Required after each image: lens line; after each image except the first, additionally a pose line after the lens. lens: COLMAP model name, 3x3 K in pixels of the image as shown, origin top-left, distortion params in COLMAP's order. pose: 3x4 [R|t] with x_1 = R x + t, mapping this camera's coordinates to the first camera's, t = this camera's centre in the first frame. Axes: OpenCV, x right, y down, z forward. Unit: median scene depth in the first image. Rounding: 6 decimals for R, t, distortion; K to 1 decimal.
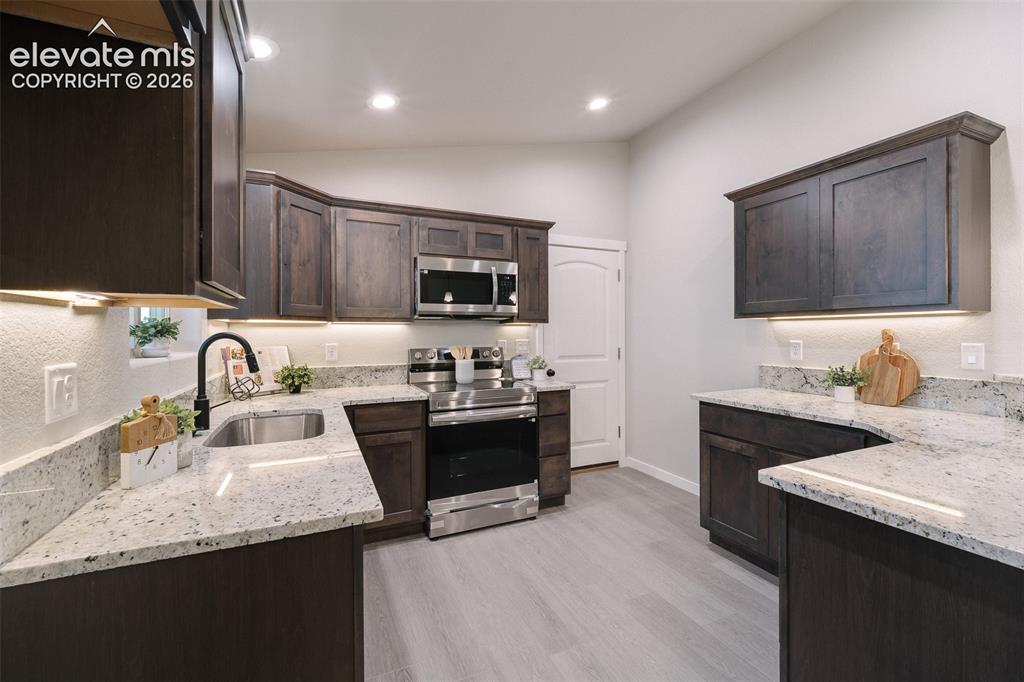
lens RADIAL K [[442.7, 0, 510.4], [0, 442.7, 335.3], [0, 0, 1]] dist [0.000703, -0.000617]
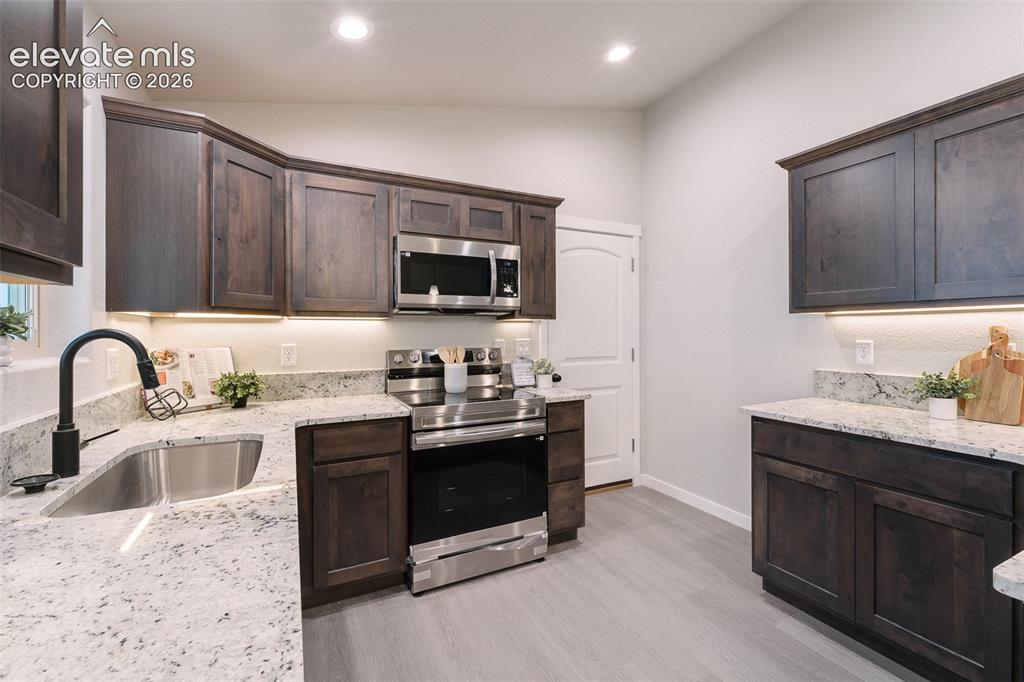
lens RADIAL K [[442.7, 0, 510.4], [0, 442.7, 335.3], [0, 0, 1]] dist [0.000703, -0.000617]
pose [[0.999284, 0.000554, 0.037829, -0.037583], [-0.000626, 0.999998, 0.001886, 0.001362], [-0.037828, -0.001908, 0.999282, 0.202658]]
